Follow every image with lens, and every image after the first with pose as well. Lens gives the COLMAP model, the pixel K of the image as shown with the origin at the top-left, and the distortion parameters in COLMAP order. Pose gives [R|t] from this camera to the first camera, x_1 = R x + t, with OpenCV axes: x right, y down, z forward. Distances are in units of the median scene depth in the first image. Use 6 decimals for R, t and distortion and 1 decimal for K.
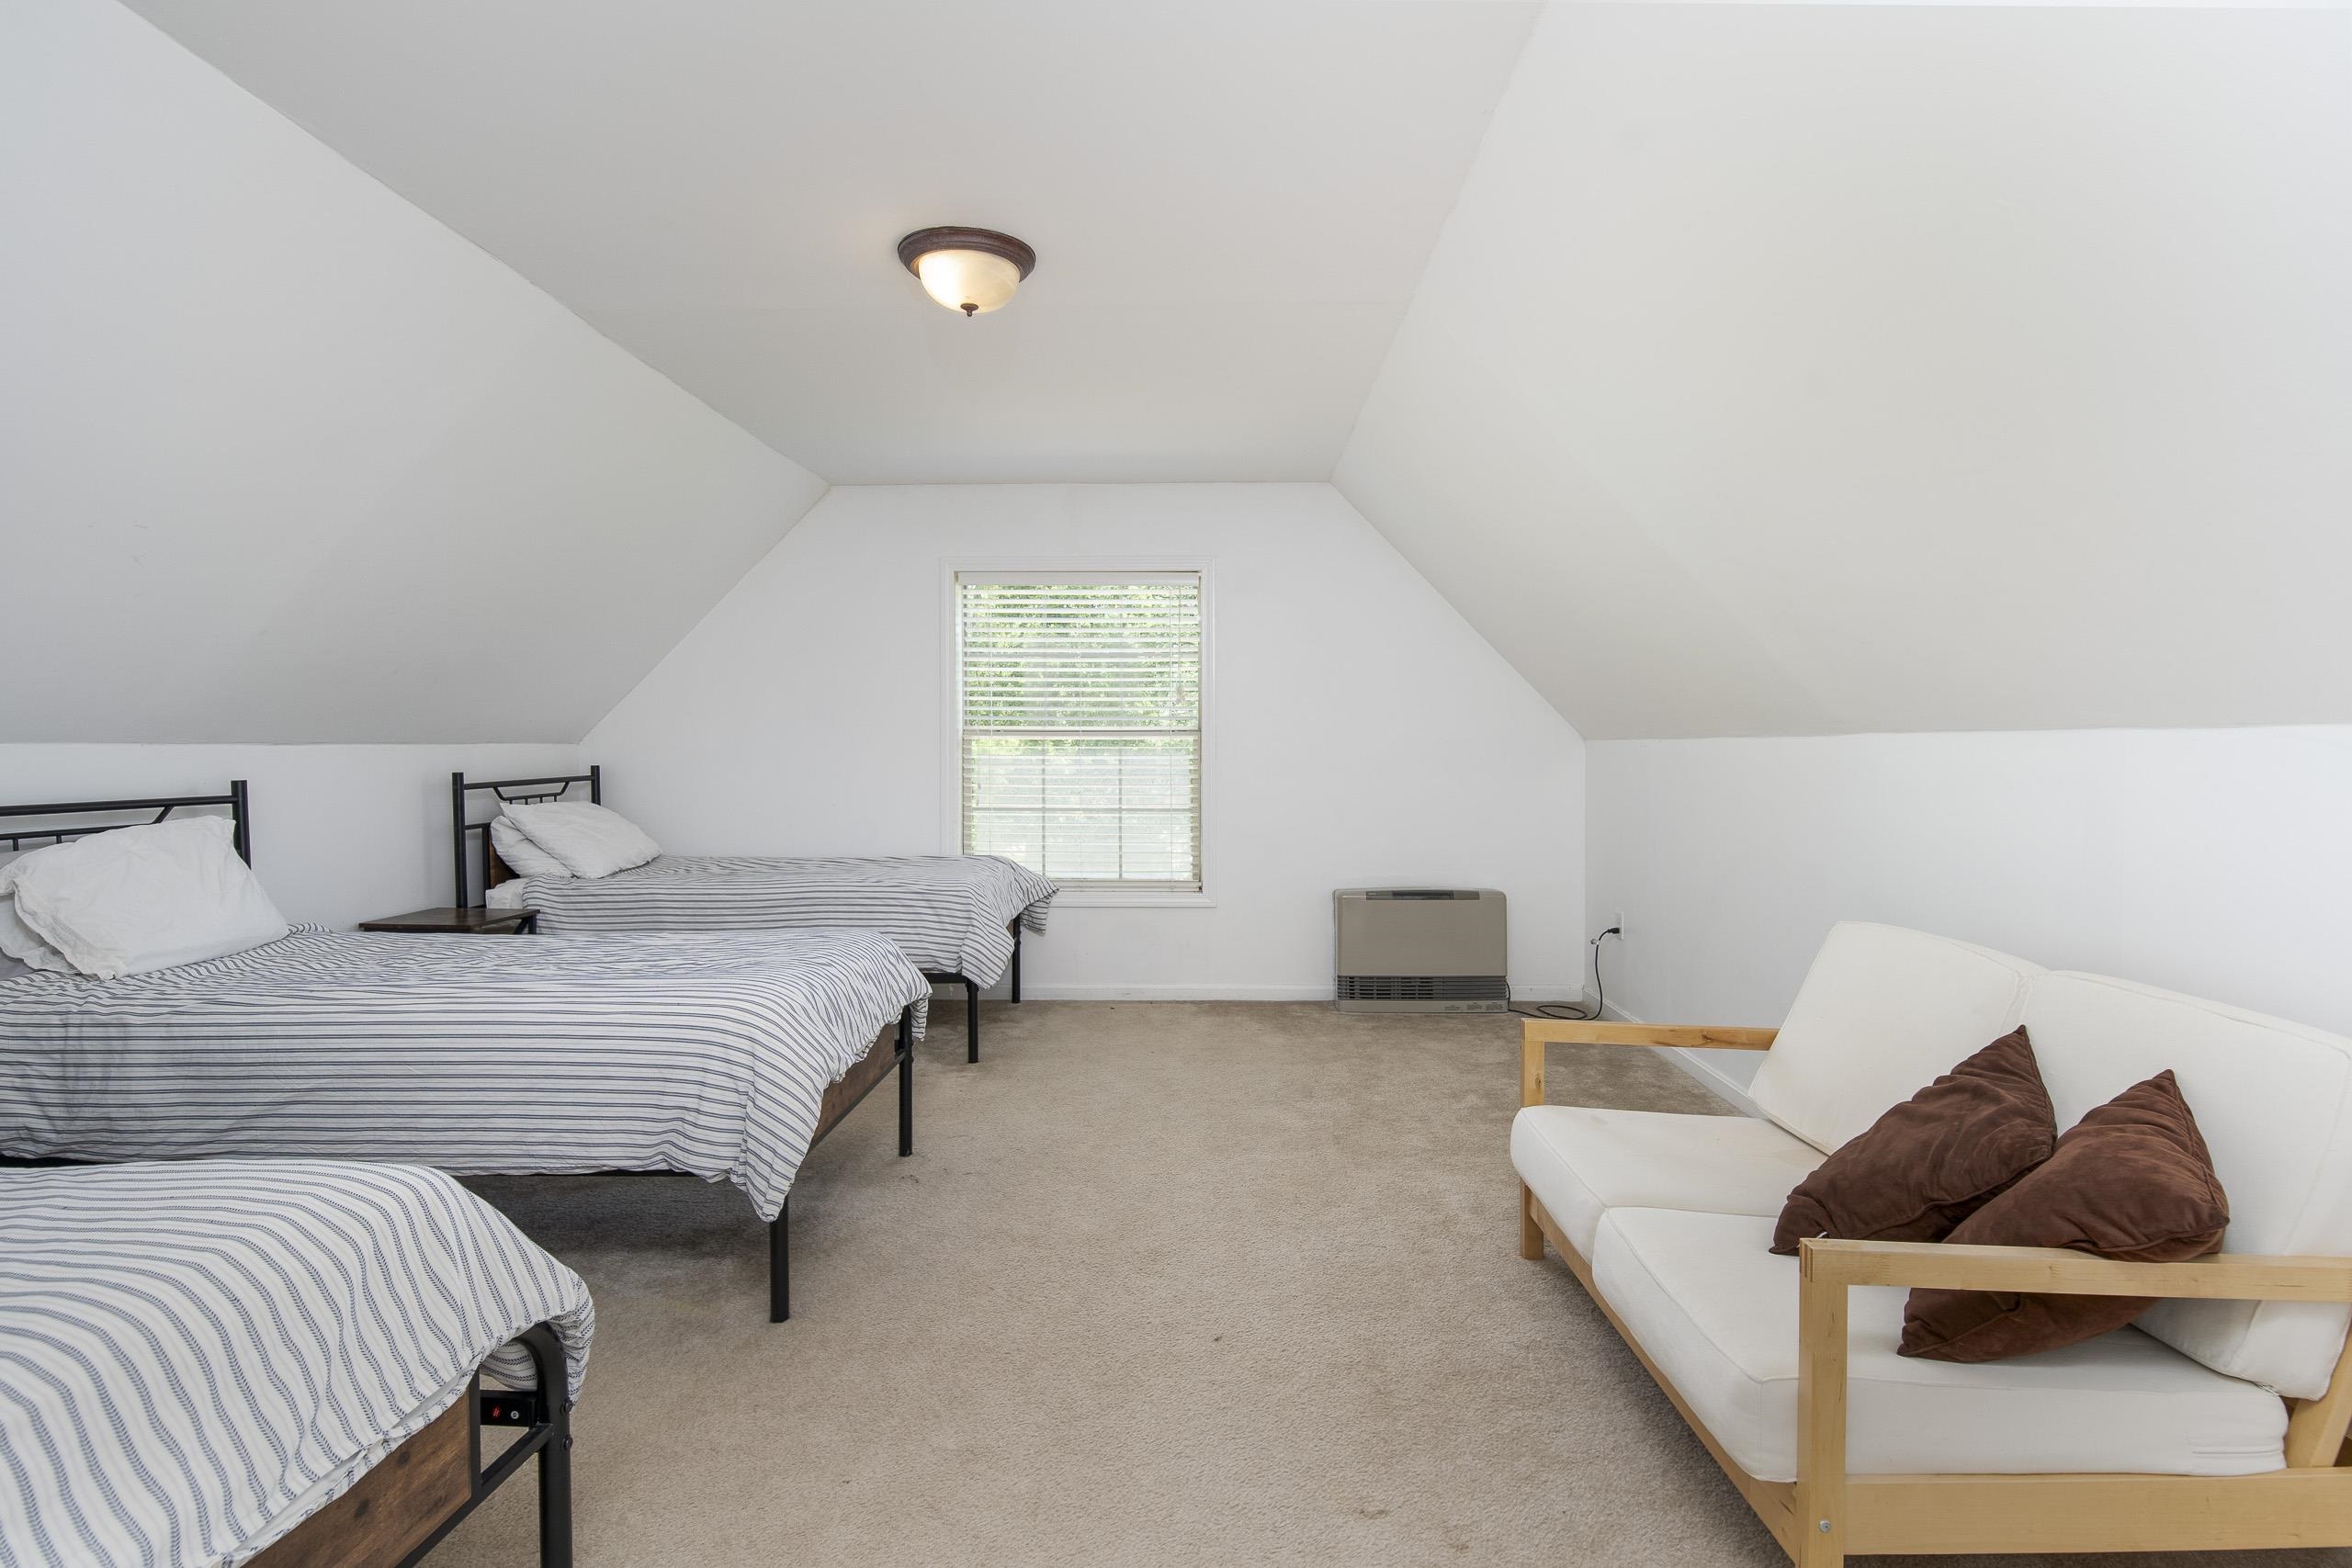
lens RADIAL K [[1157.3, 0, 1179.8], [0, 1157.3, 765.6], [0, 0, 1]] dist [0.004300, -0.006032]
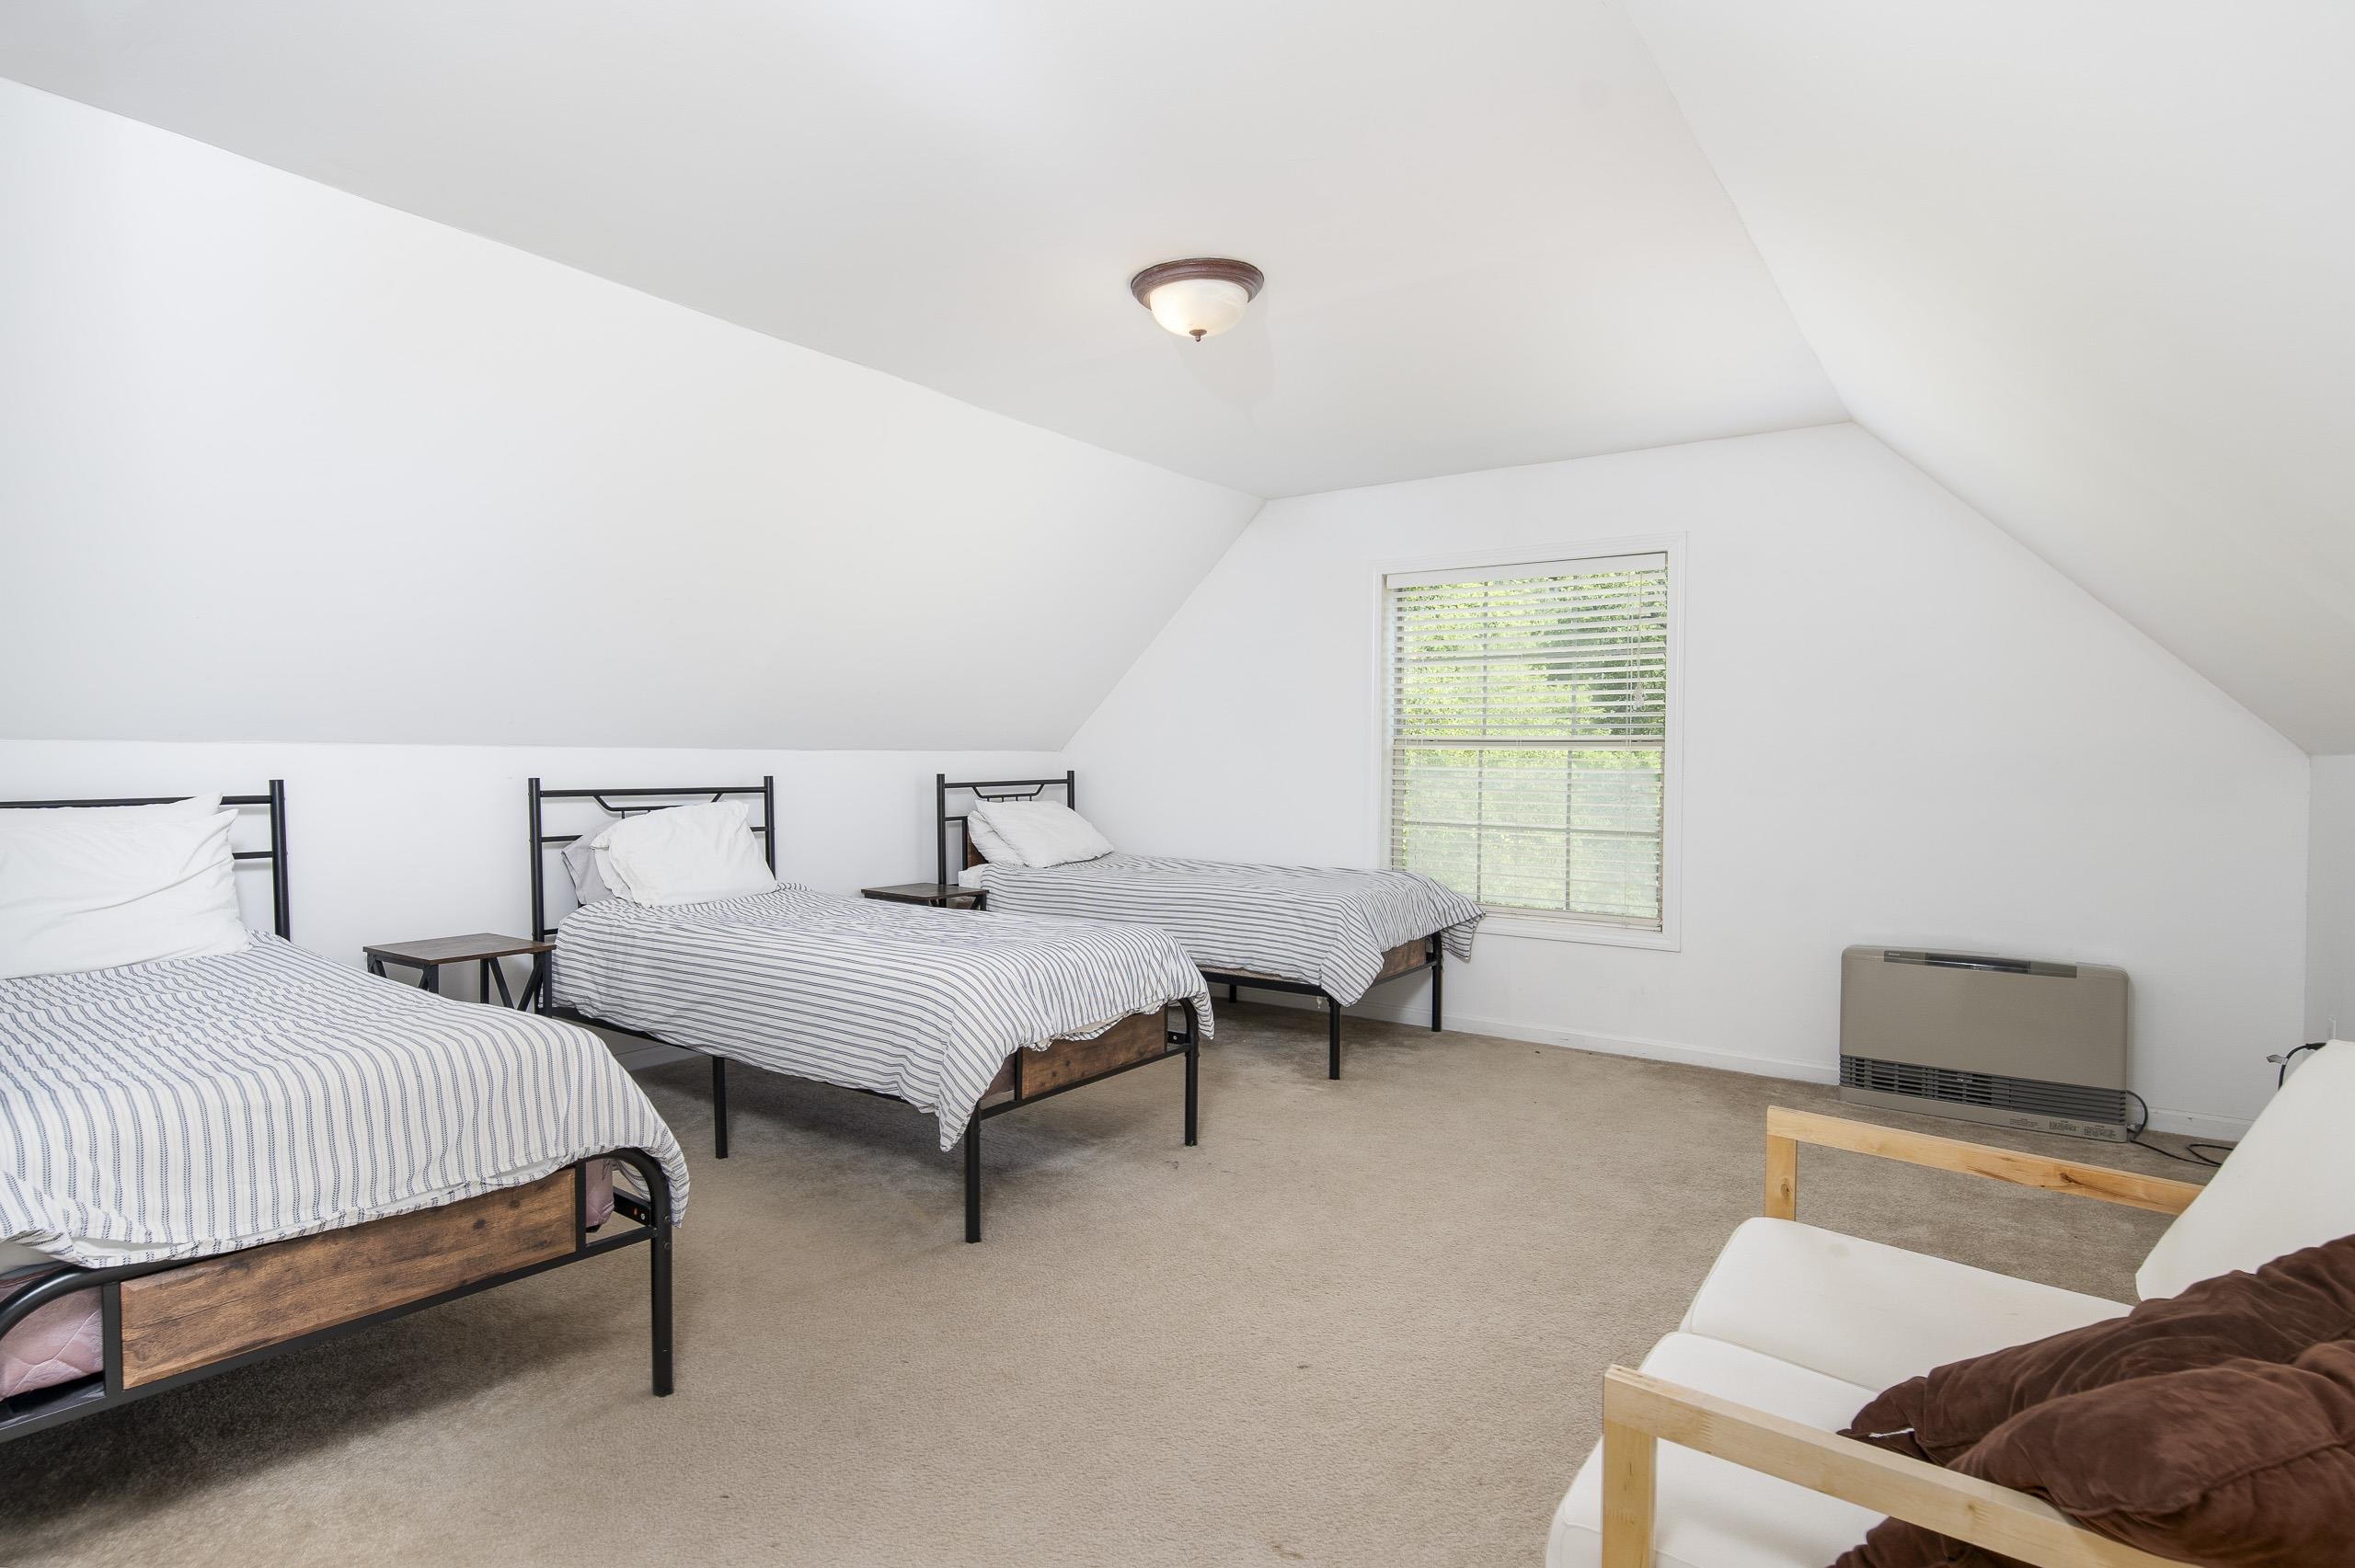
lens RADIAL K [[1293.5, 0, 1177.5], [0, 1293.5, 784.0], [0, 0, 1]] dist [0.002909, 0.000648]
pose [[0.808280, 0.020940, -0.588426, 0.382115], [-0.019032, 0.999774, 0.009436, -0.001040], [0.588490, 0.003572, 0.808496, 0.039271]]
